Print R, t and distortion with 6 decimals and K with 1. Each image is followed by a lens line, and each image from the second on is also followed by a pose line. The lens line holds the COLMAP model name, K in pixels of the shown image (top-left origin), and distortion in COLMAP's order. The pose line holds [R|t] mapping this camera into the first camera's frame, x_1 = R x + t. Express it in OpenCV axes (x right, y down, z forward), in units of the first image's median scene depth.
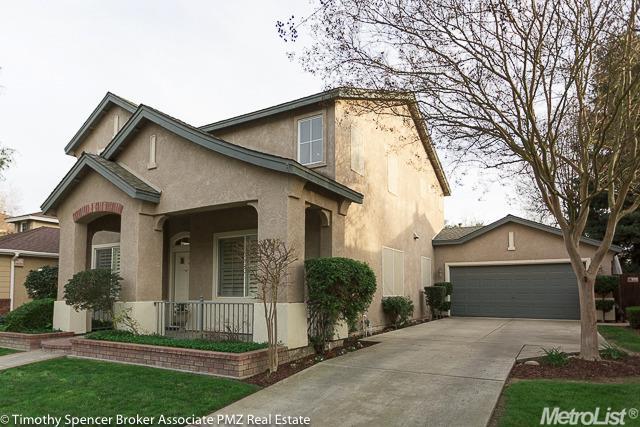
lens RADIAL K [[381.3, 0, 318.4], [0, 381.3, 232.6], [0, 0, 1]] dist [0.008303, 0.000202]
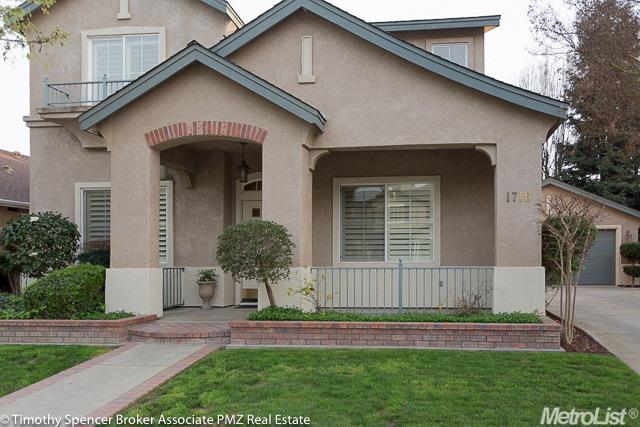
lens RADIAL K [[492.0, 0, 320.0], [0, 492.0, 214.5], [0, 0, 1]] dist [0.013885, 0.003942]
pose [[0.914977, 0.034339, 0.402043, -0.777863], [-0.059415, 0.996977, 0.050065, 0.030025], [-0.399109, -0.069696, 0.914251, 0.134395]]
